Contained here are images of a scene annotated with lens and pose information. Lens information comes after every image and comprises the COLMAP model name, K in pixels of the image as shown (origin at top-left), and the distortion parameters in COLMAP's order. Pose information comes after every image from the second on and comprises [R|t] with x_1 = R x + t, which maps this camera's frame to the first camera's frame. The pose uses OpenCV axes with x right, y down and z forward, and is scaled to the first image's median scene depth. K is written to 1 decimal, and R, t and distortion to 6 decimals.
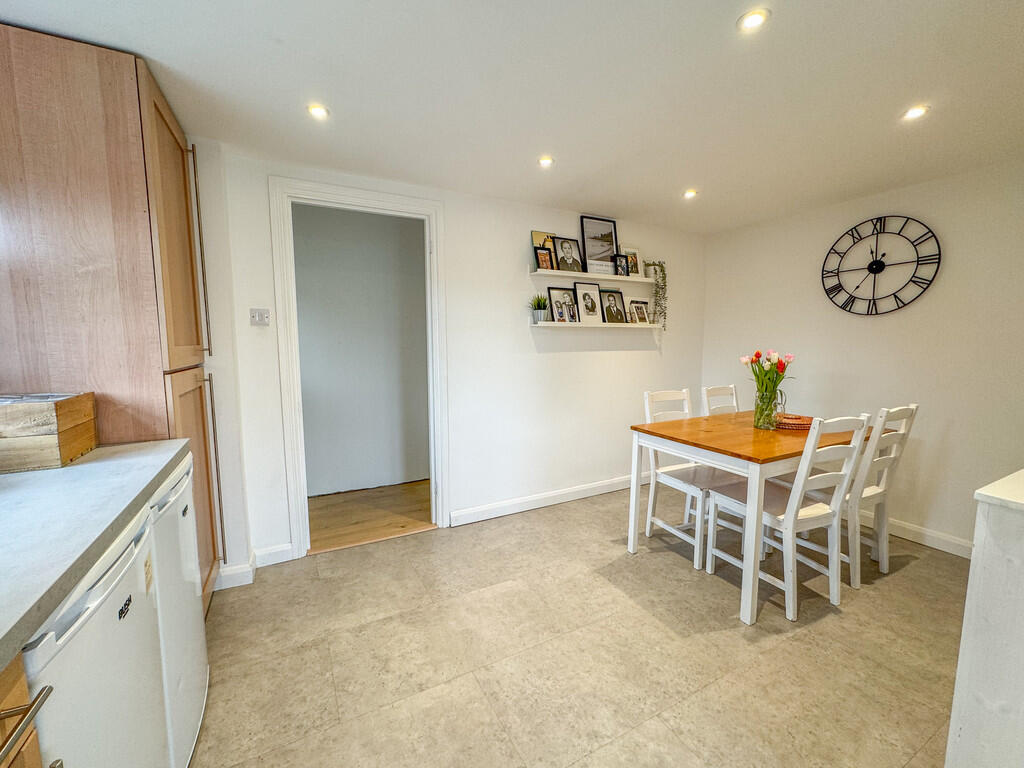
lens RADIAL K [[424.1, 0, 511.4], [0, 424.1, 384.7], [0, 0, 1]] dist [-0.000666, -0.000337]
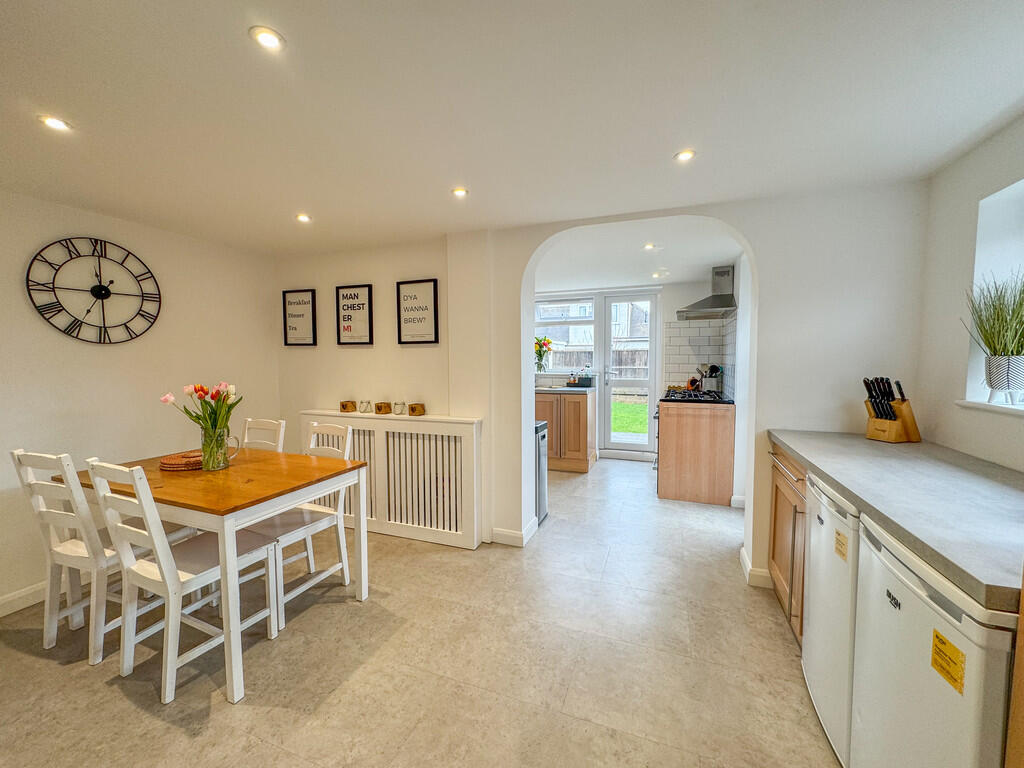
lens RADIAL K [[424.1, 0, 511.9], [0, 424.1, 383.6], [0, 0, 1]] dist [-0.000666, -0.000337]
pose [[-0.667666, -0.037642, 0.743509, -0.448284], [0.088904, 0.987542, 0.129832, -0.126180], [-0.739133, 0.152785, -0.656002, 1.013563]]
